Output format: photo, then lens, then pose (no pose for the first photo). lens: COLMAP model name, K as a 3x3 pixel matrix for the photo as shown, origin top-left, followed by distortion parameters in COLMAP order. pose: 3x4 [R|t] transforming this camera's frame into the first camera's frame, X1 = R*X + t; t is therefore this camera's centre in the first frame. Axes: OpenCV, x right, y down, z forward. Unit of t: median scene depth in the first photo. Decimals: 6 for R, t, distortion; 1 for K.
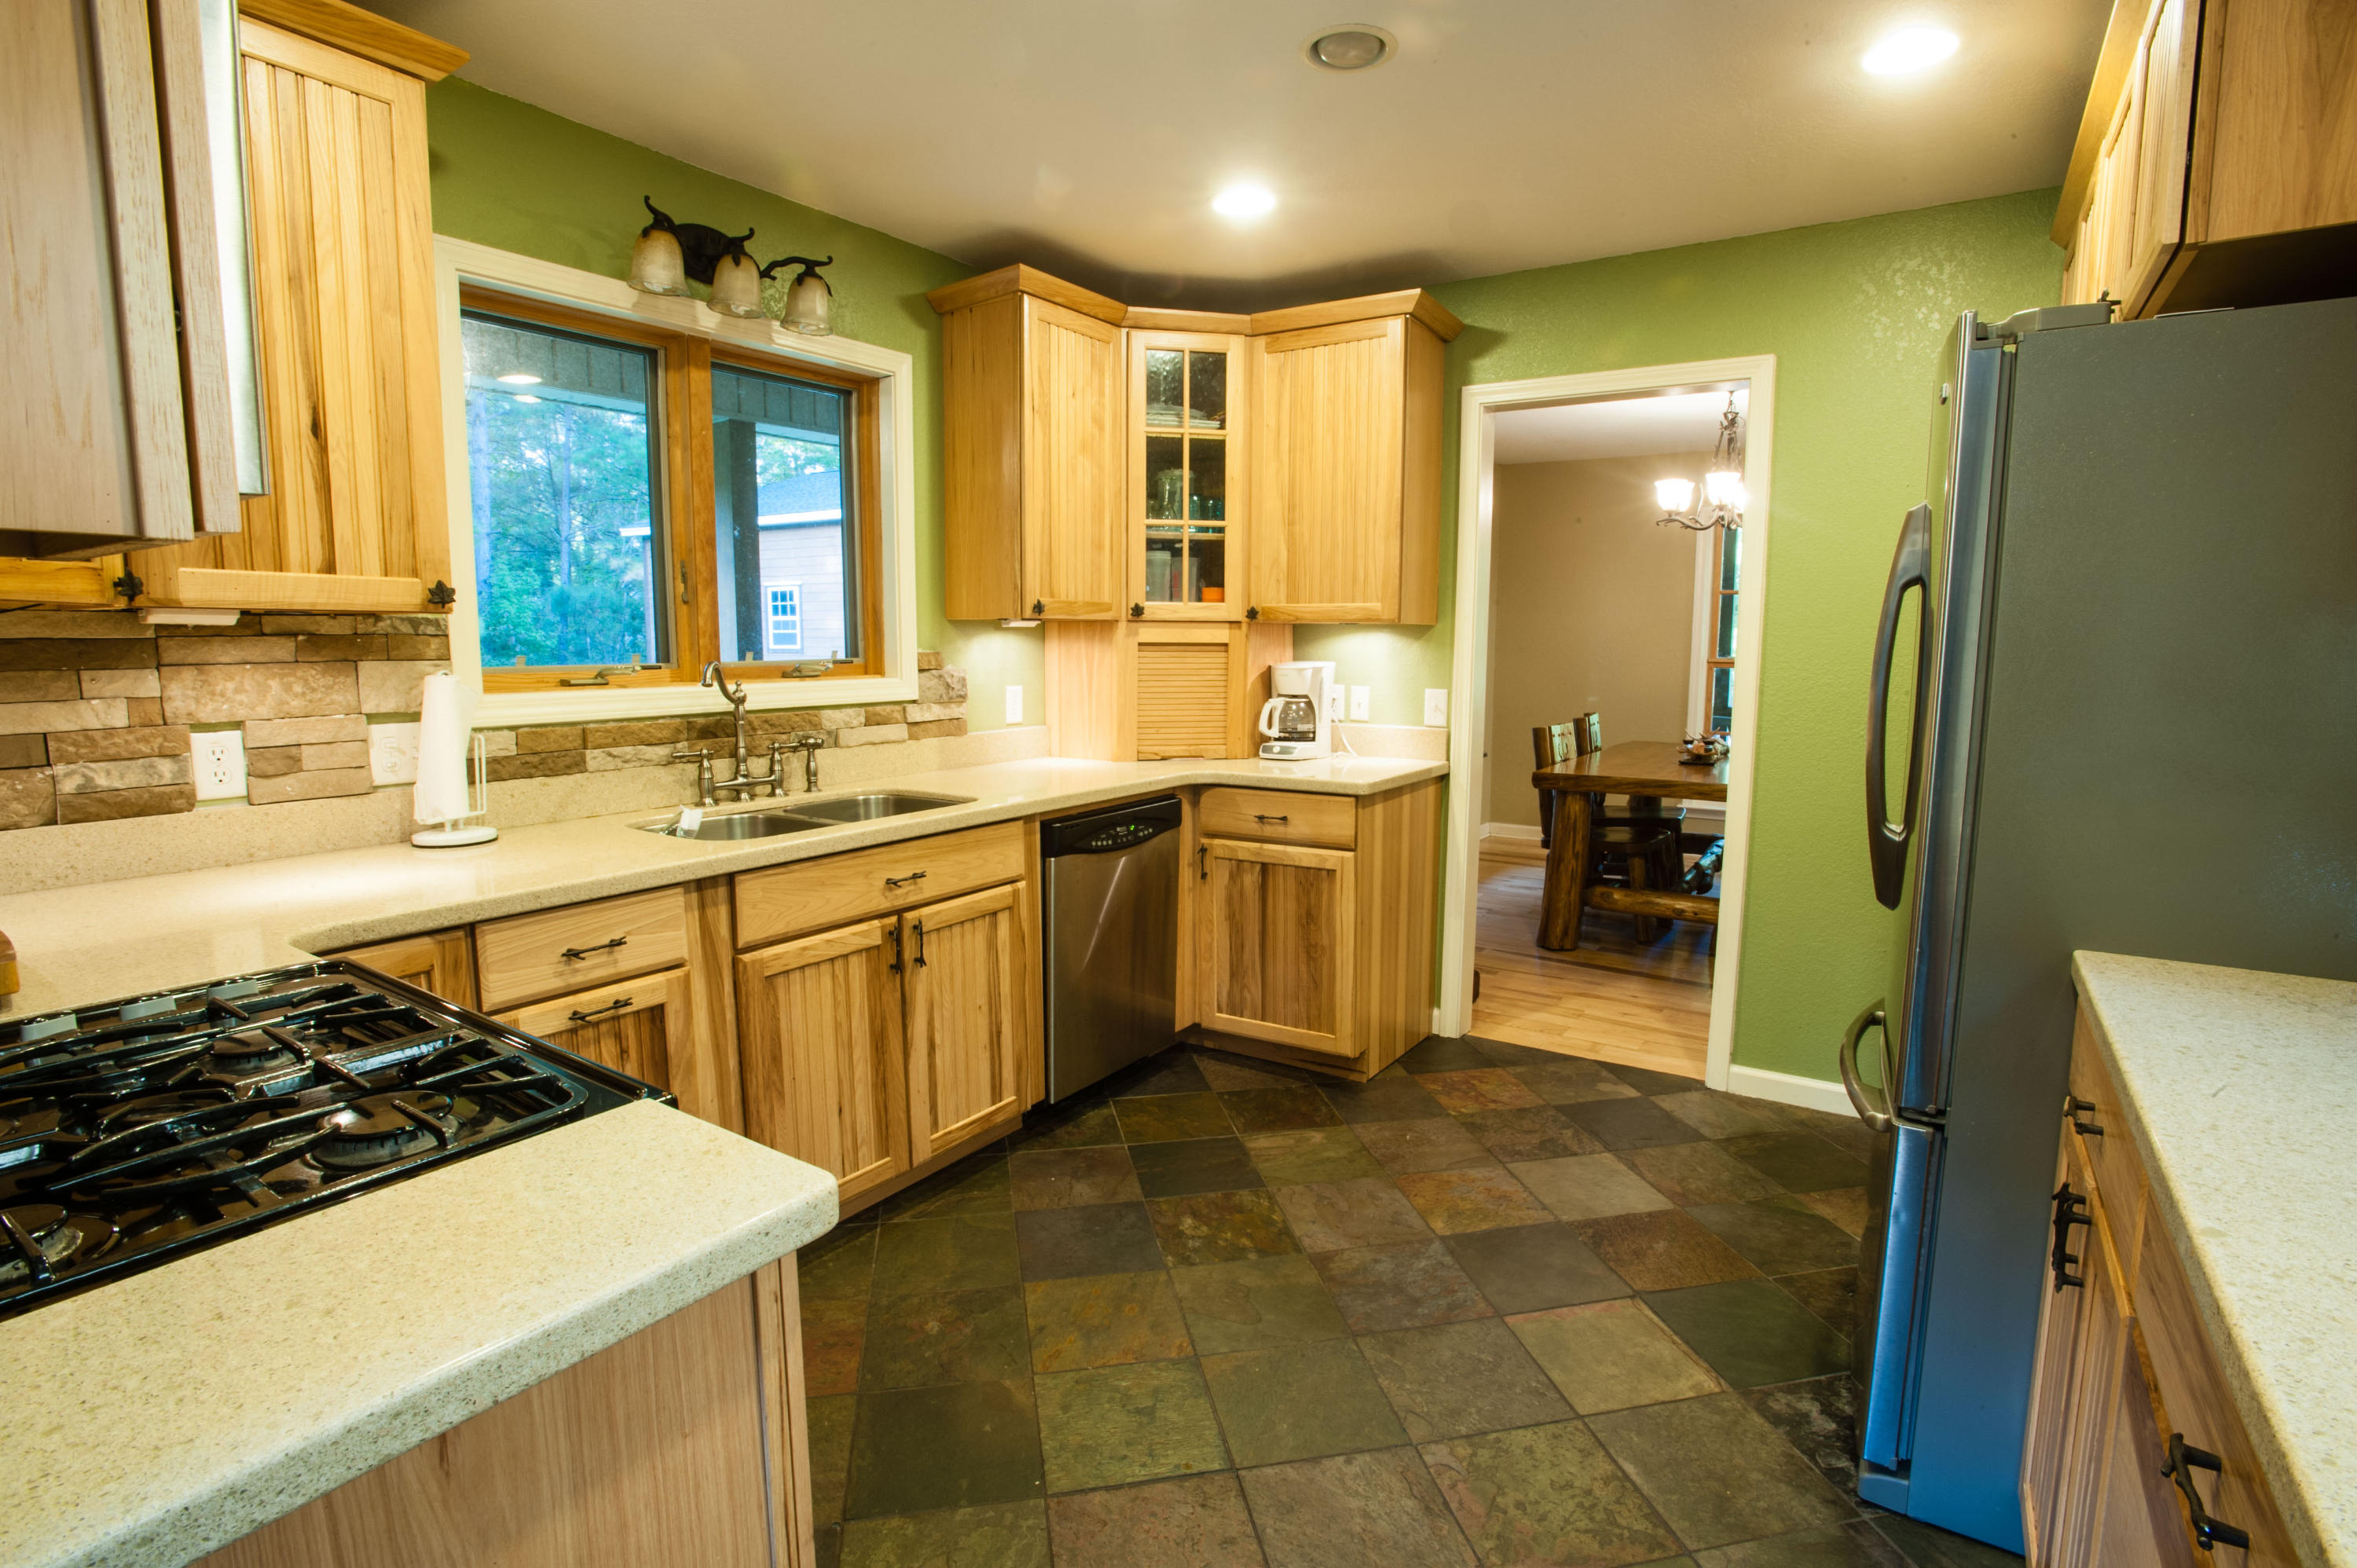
lens RADIAL K [[1151.0, 0, 1186.2], [0, 1151.0, 778.2], [0, 0, 1]] dist [-0.062651, 0.024525]
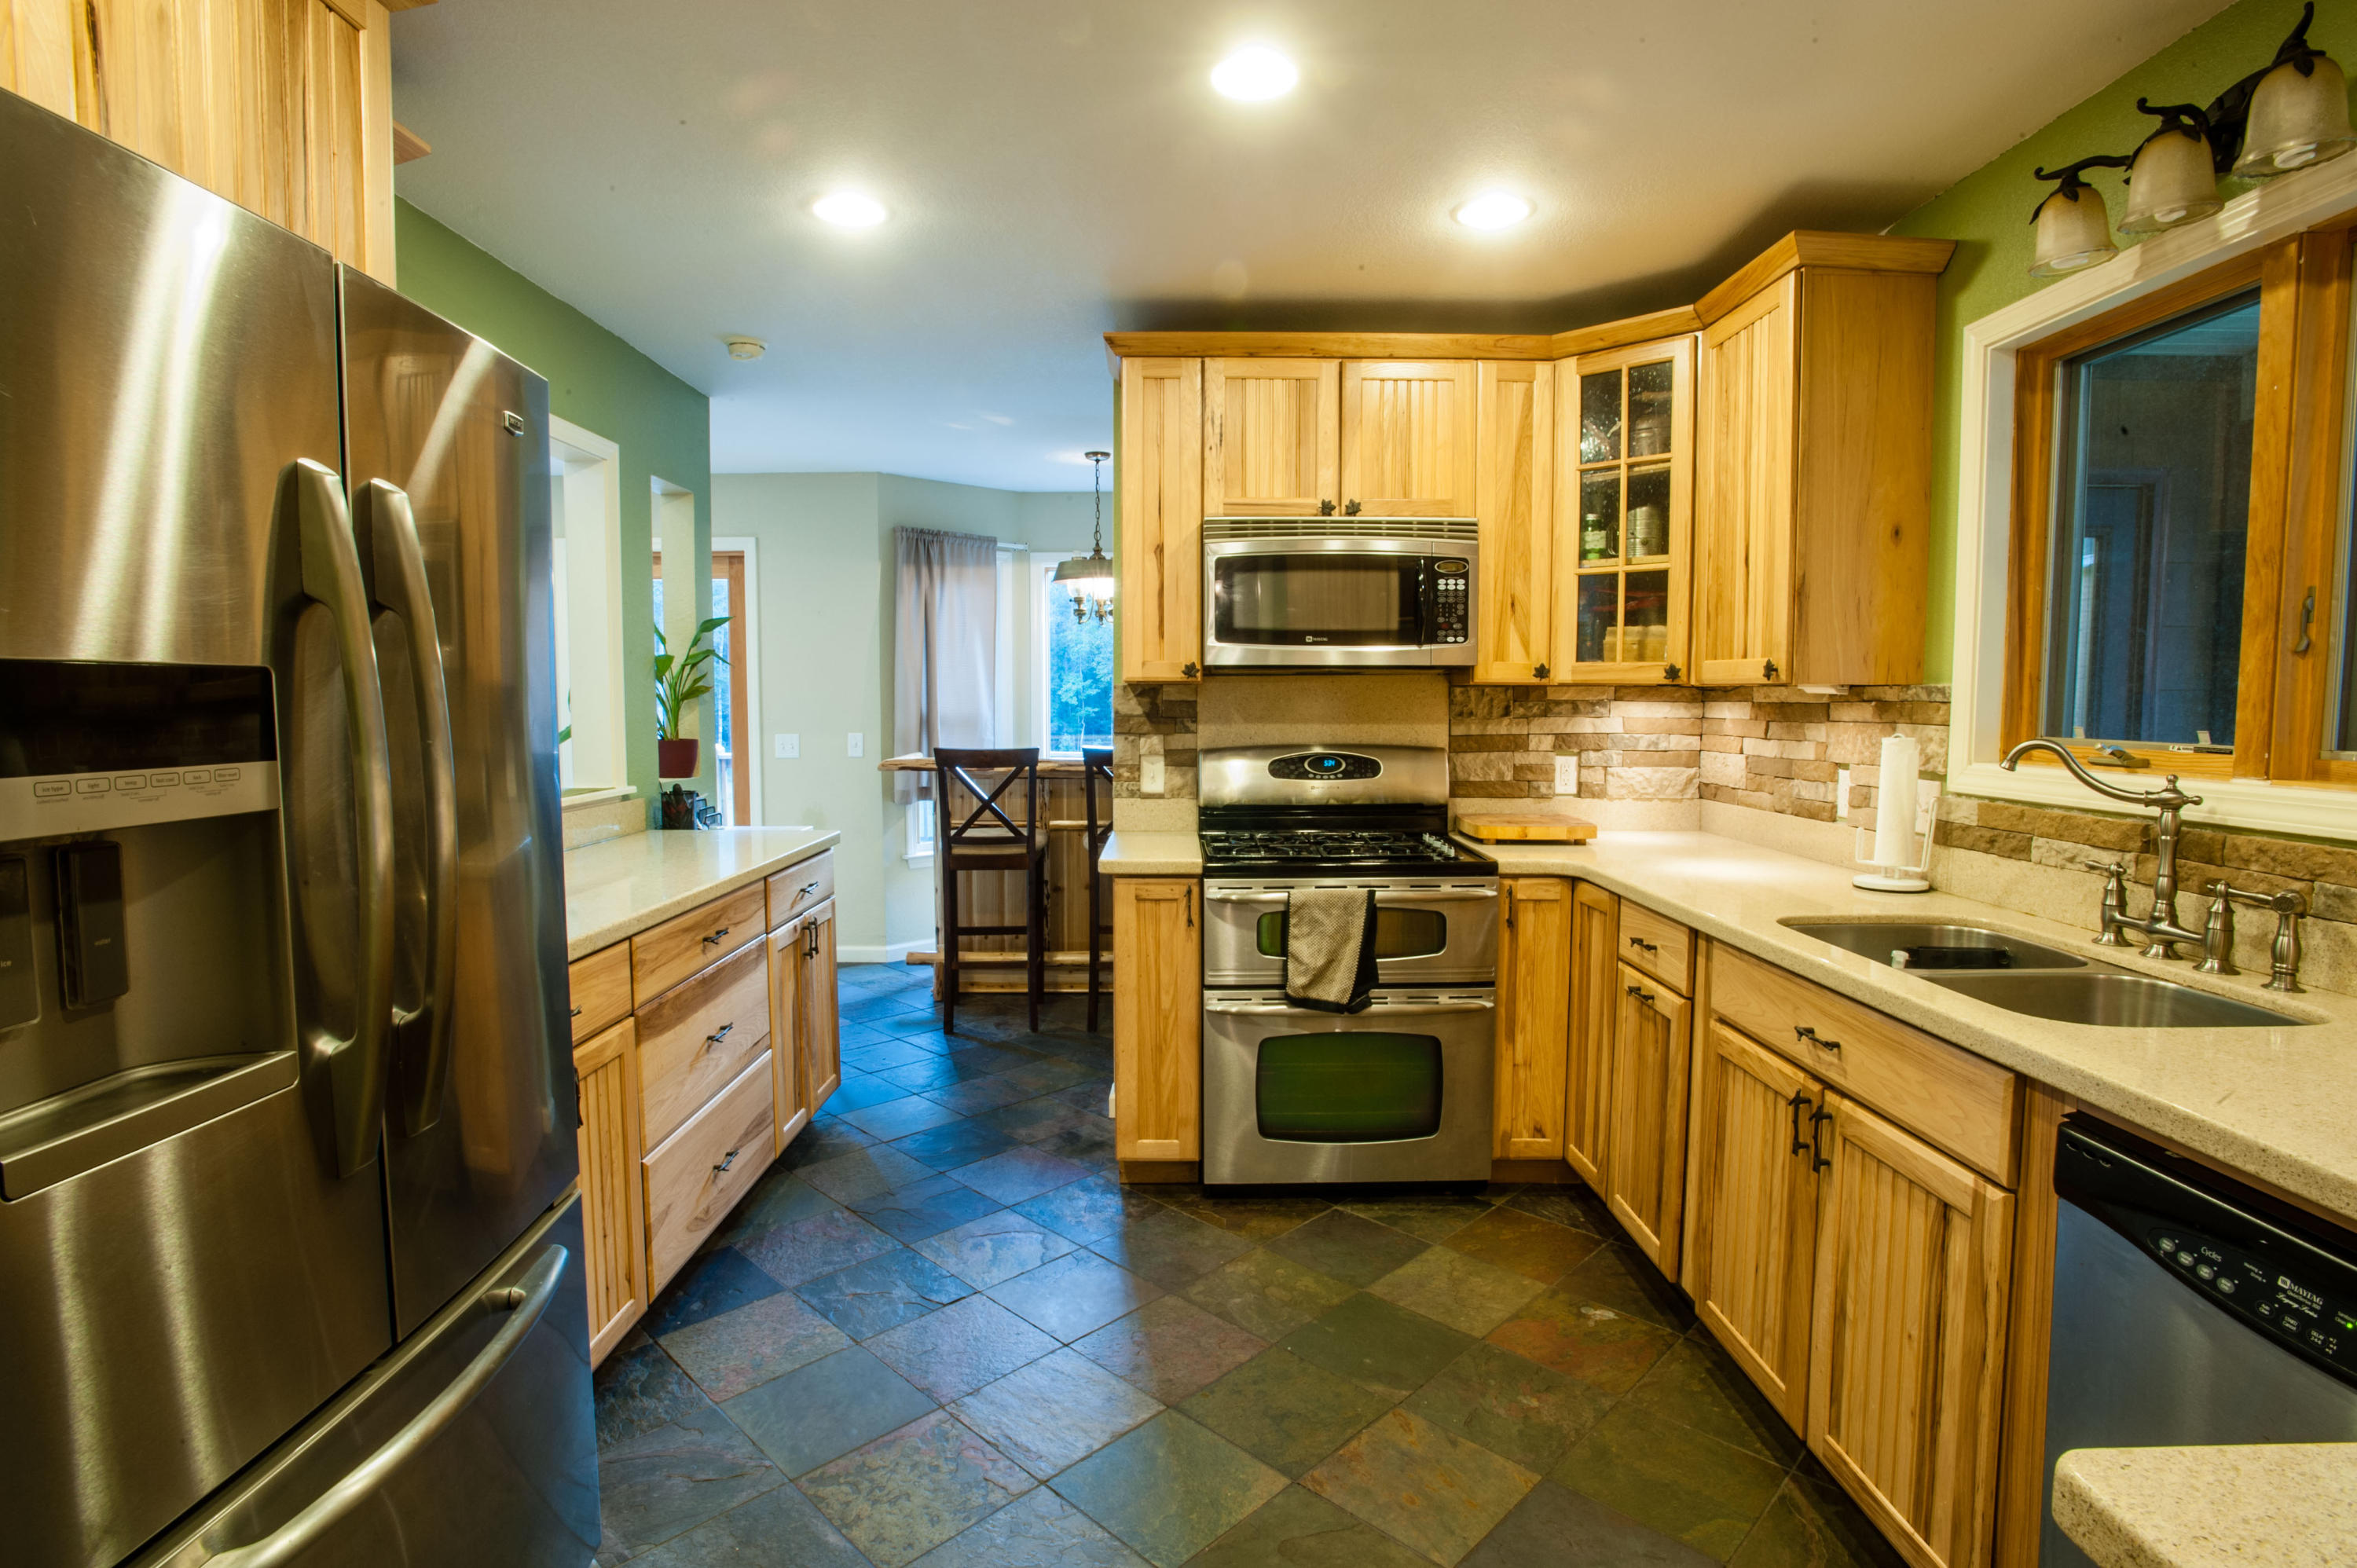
lens RADIAL K [[1151.0, 0, 1190.1], [0, 1151.0, 780.5], [0, 0, 1]] dist [-0.062651, 0.024525]
pose [[-0.825765, 0.040740, -0.562541, 0.475668], [-0.067975, 0.982929, 0.170967, -0.167659], [0.559903, 0.179417, -0.808899, 1.315631]]
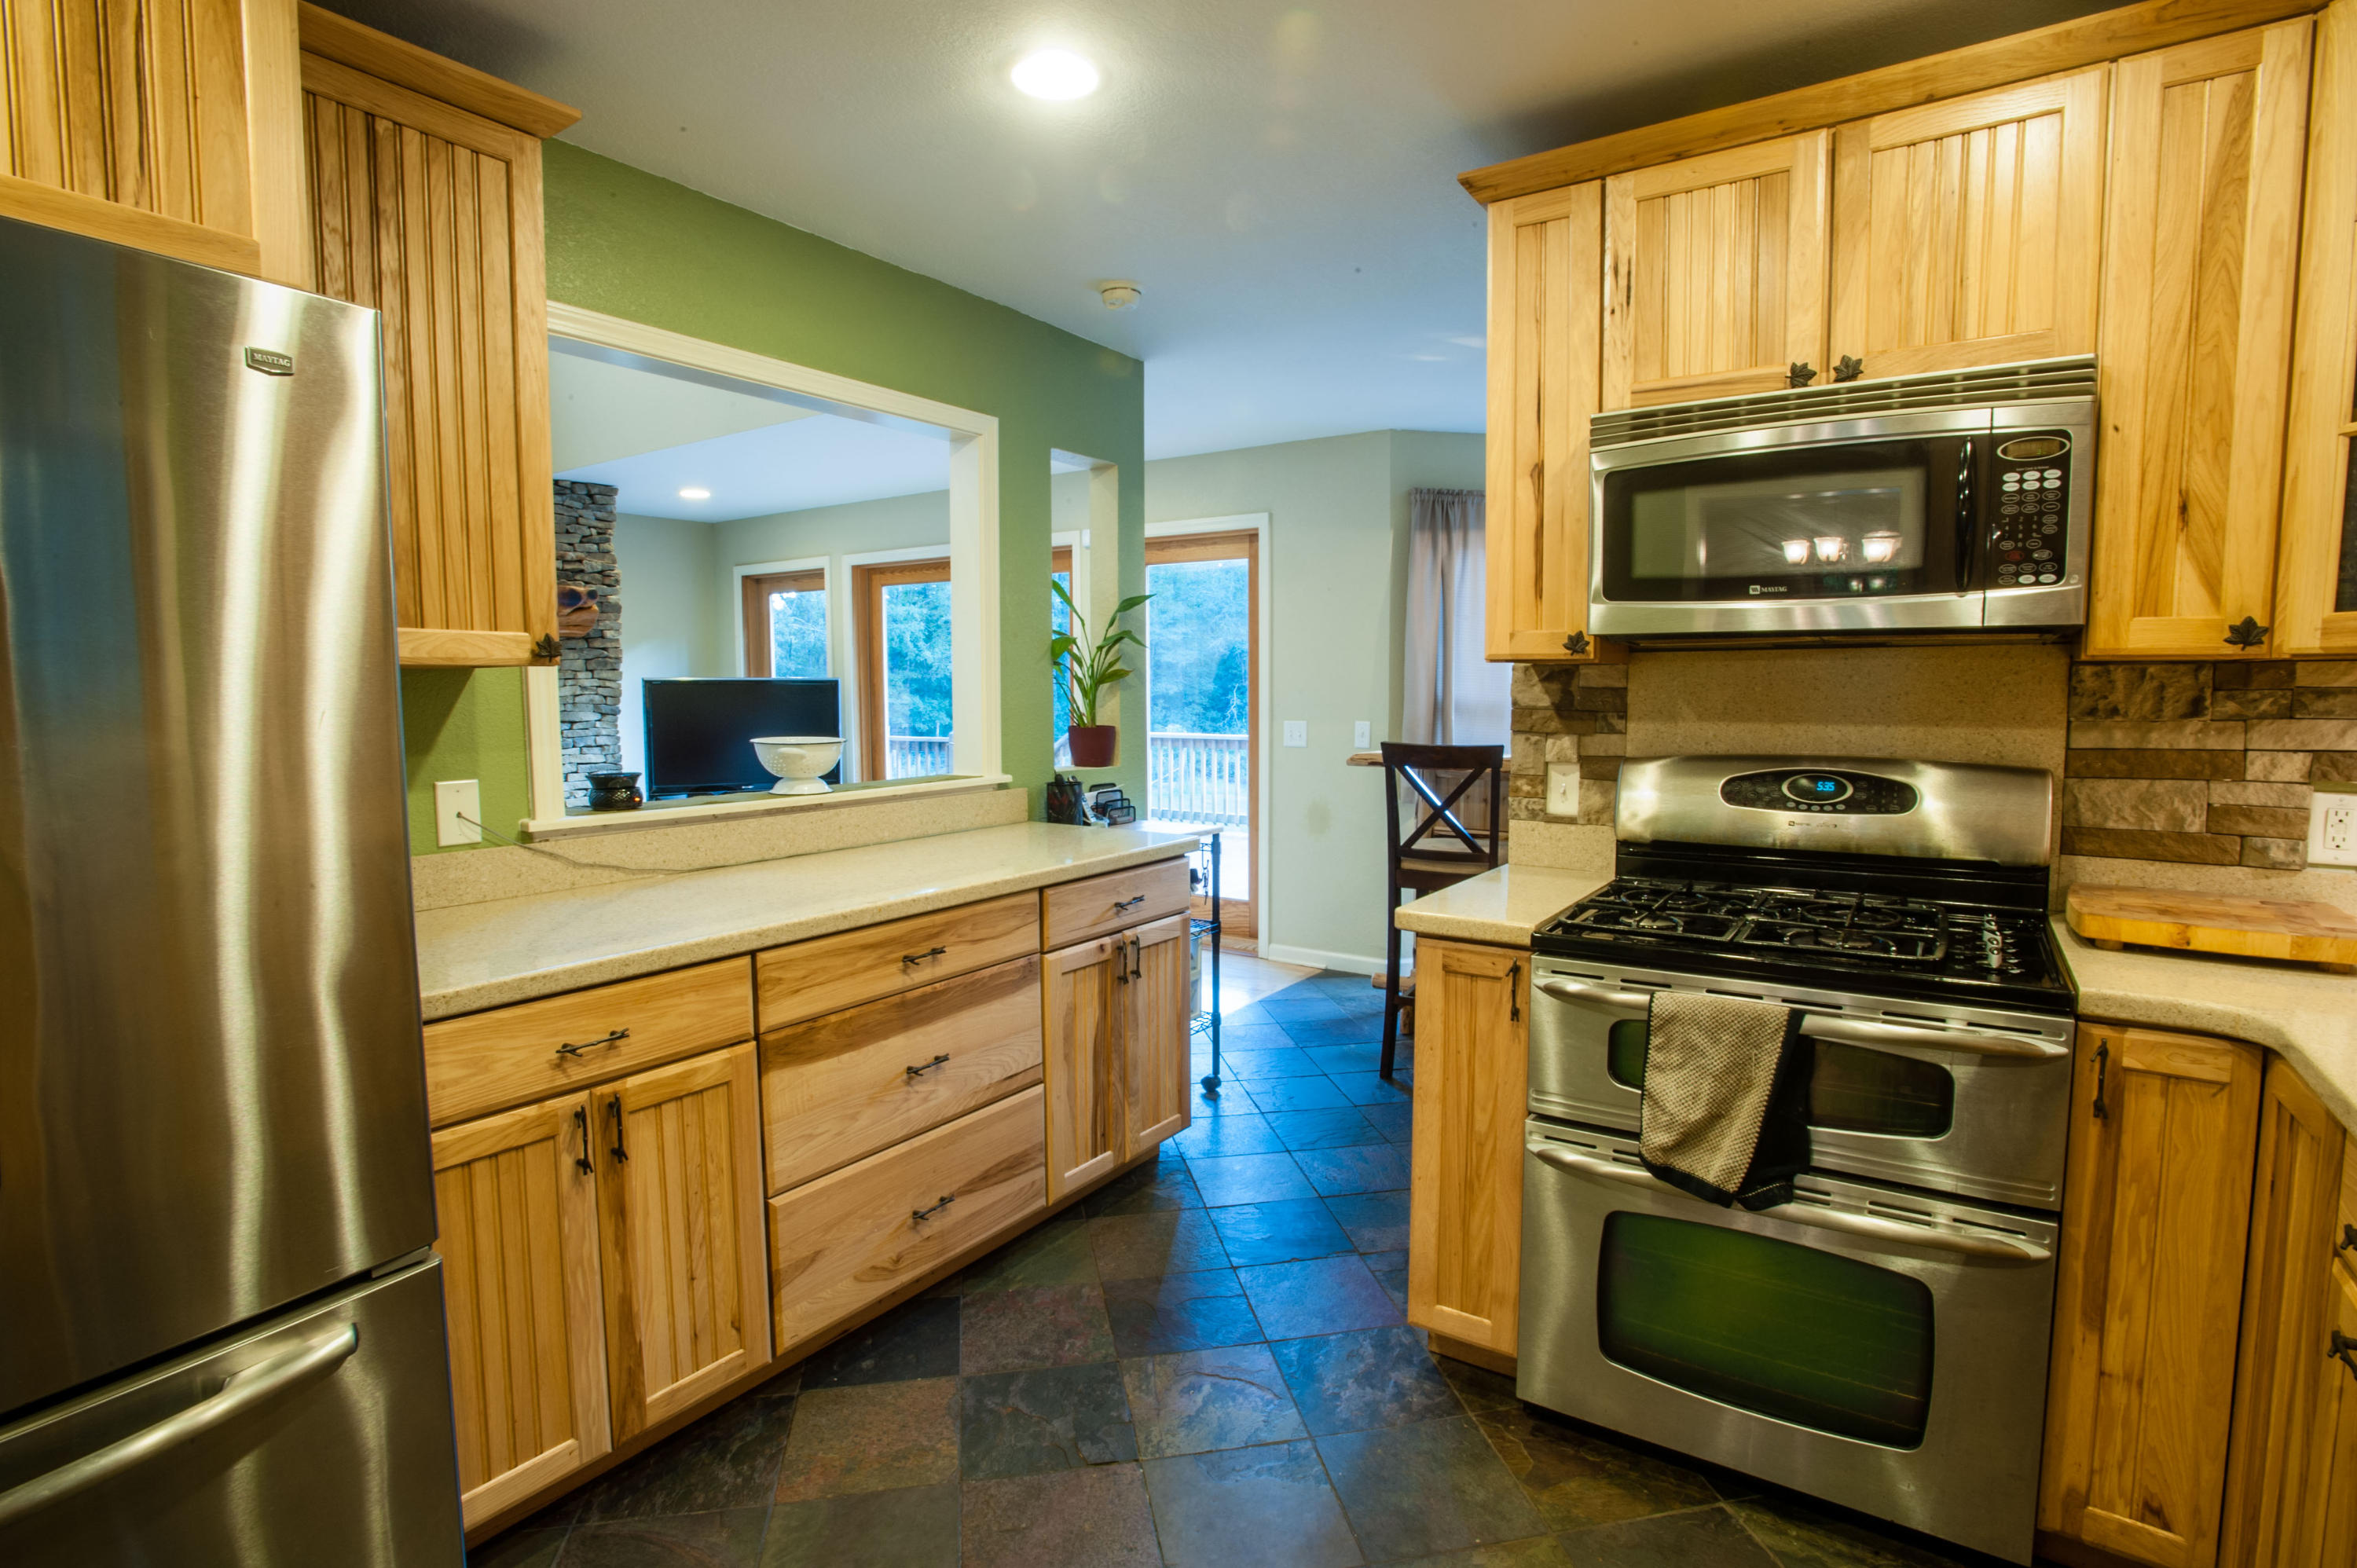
lens RADIAL K [[1151.0, 0, 1188.1], [0, 1151.0, 781.1], [0, 0, 1]] dist [-0.062651, 0.024525]
pose [[-0.999988, 0.003055, 0.003881, 0.041815], [0.003785, 0.978803, 0.204769, -0.145553], [-0.003173, 0.204781, -0.978803, 1.132064]]
